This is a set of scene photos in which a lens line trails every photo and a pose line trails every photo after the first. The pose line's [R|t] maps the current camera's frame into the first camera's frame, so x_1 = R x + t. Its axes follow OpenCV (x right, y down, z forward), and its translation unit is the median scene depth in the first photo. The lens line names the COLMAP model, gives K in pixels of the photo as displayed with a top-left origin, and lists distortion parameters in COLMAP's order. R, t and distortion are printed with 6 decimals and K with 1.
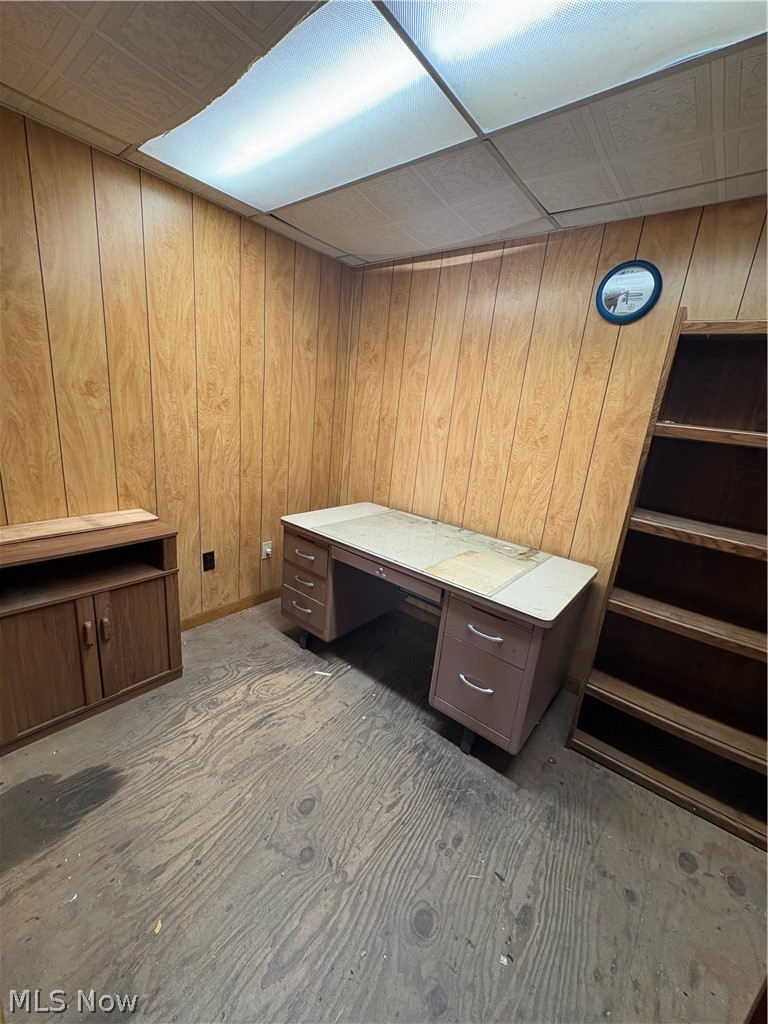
lens RADIAL K [[405.9, 0, 385.7], [0, 405.9, 511.8], [0, 0, 1]] dist [-0.000603, 0.000448]
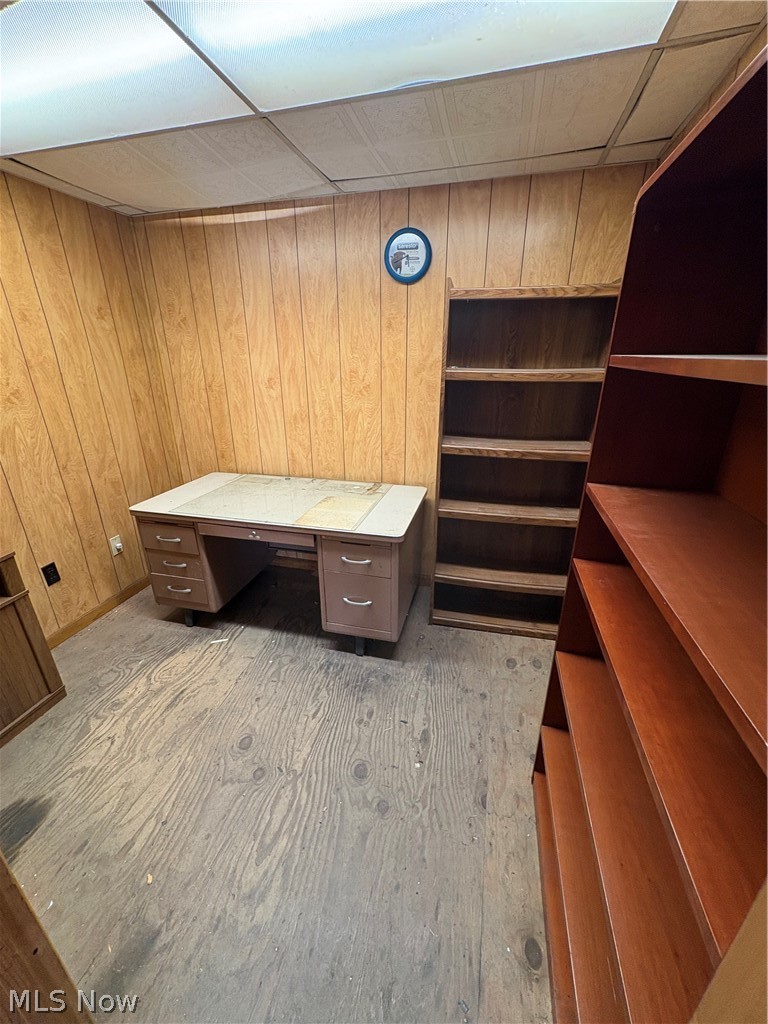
lens RADIAL K [[405.9, 0, 383.2], [0, 405.9, 512.0], [0, 0, 1]] dist [-0.000603, 0.000448]
pose [[0.905599, -0.242766, 0.347786, -0.064636], [0.193456, 0.966151, 0.170666, -0.031398], [-0.377445, -0.087274, 0.921910, -0.134226]]
